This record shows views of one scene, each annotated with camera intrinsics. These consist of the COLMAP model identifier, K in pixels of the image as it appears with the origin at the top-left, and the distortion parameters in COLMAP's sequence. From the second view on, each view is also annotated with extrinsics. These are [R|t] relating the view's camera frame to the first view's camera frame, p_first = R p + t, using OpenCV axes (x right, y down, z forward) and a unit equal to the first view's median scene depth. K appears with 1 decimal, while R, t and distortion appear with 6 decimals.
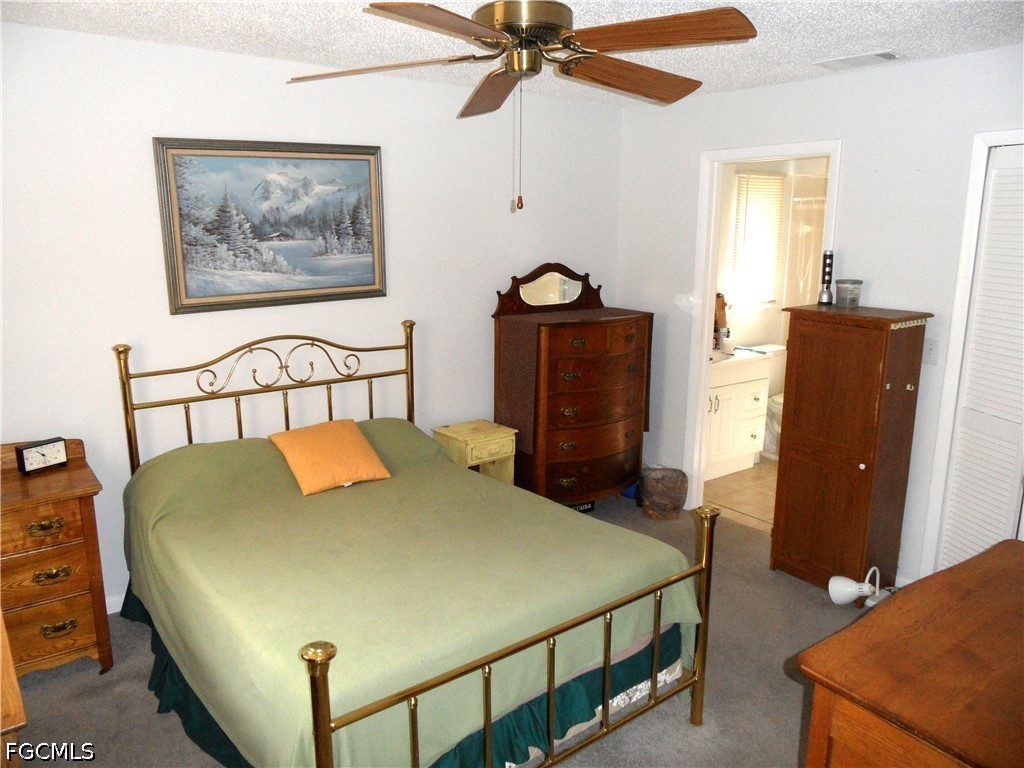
lens RADIAL K [[765.1, 0, 508.1], [0, 765.1, 381.5], [0, 0, 1]] dist [-0.005302, 0.000564]
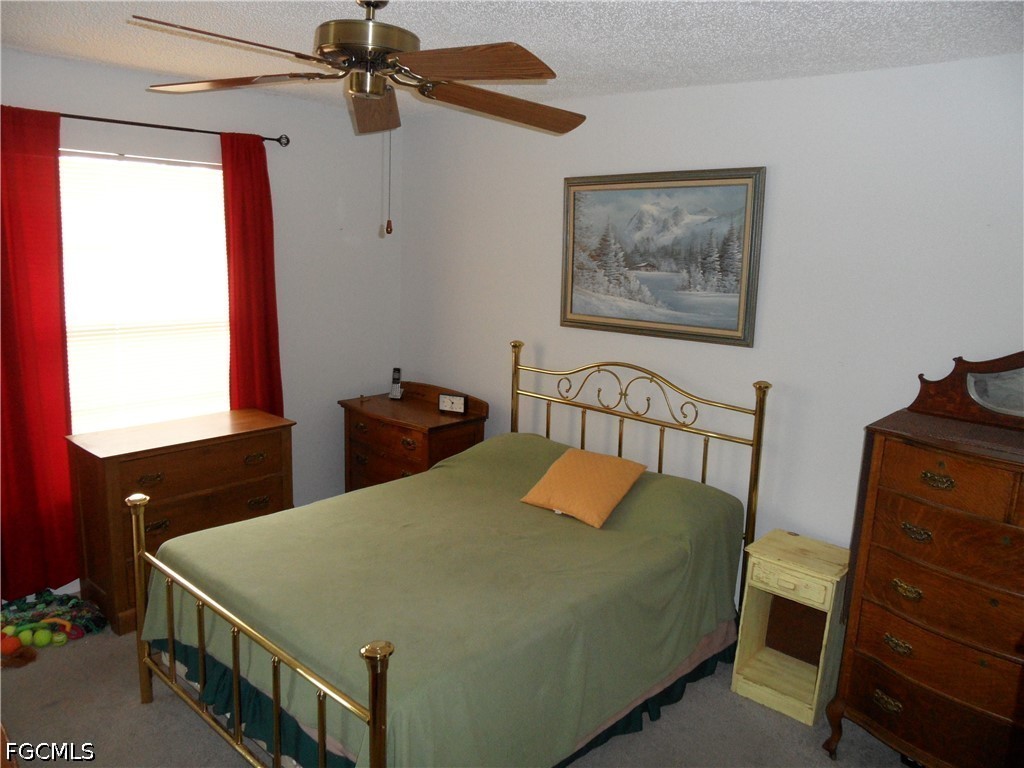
lens RADIAL K [[765.1, 0, 508.1], [0, 765.1, 385.4], [0, 0, 1]] dist [-0.005302, 0.000564]
pose [[0.171533, 0.195194, -0.965648, 0.658383], [-0.240289, 0.958863, 0.151138, -0.147308], [0.955425, 0.206109, 0.211380, 0.643107]]
